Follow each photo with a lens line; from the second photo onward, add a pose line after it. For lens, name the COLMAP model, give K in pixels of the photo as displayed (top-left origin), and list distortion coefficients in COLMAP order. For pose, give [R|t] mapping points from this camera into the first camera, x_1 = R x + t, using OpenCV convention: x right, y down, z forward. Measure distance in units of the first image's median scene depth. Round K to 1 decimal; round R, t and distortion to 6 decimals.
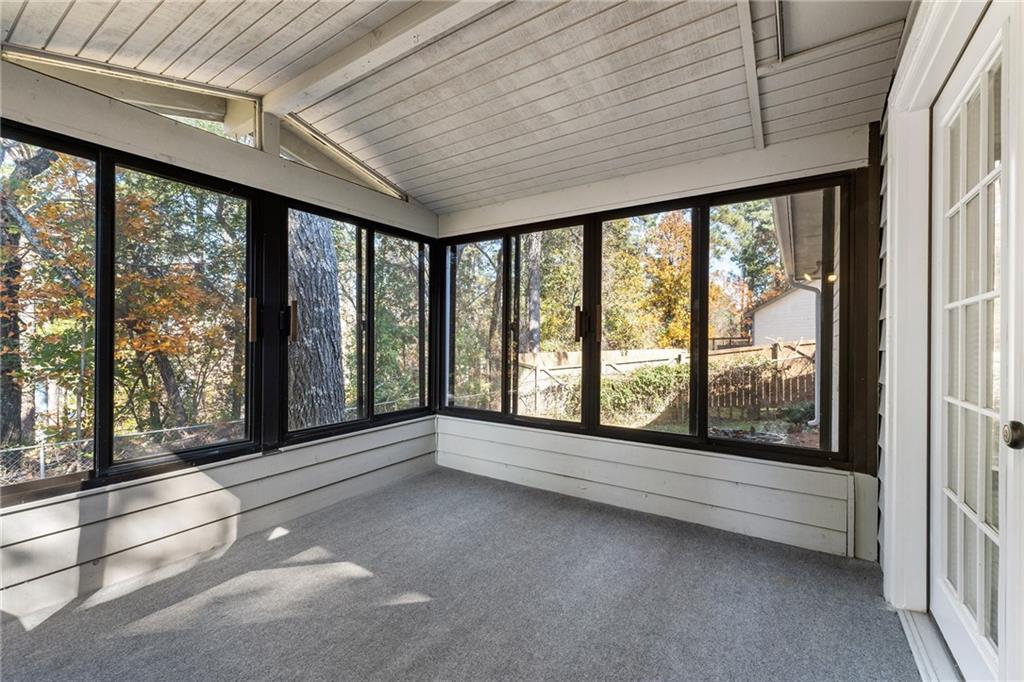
lens RADIAL K [[434.1, 0, 512.0], [0, 434.1, 341.0], [0, 0, 1]] dist [-0.000058, -0.000029]
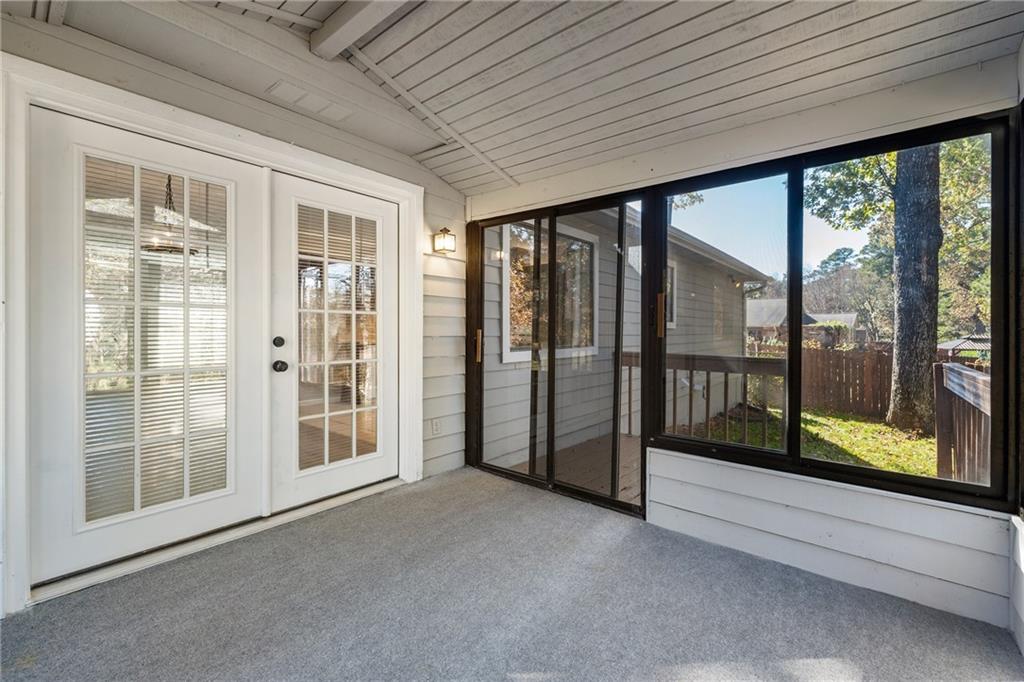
lens RADIAL K [[434.4, 0, 513.5], [0, 434.4, 330.7], [0, 0, 1]] dist [0.000721, 0.000160]
pose [[-0.994520, -0.009349, 0.104124, -0.197835], [-0.009459, 0.999955, -0.000567, -0.006016], [-0.104114, -0.001549, -0.994564, 1.275473]]
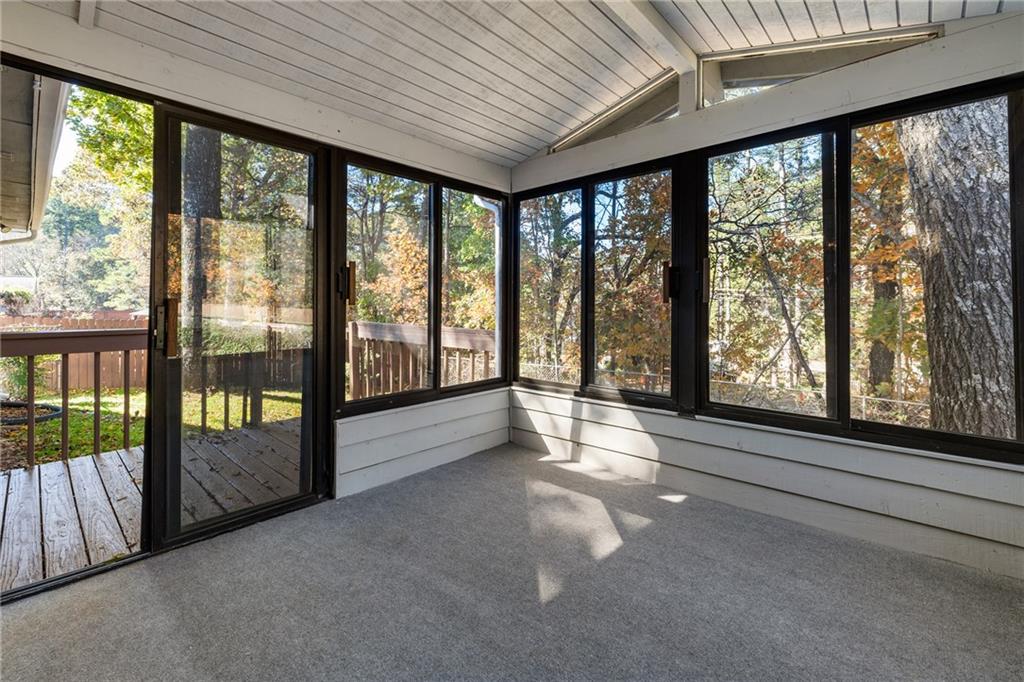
lens RADIAL K [[441.2, 0, 515.0], [0, 441.2, 301.1], [0, 0, 1]] dist [0.000204, 0.000048]
pose [[-0.157354, -0.009870, -0.987493, 0.498802], [0.001725, 0.999946, -0.010270, 0.006730], [0.987541, -0.003320, -0.157329, 0.788122]]
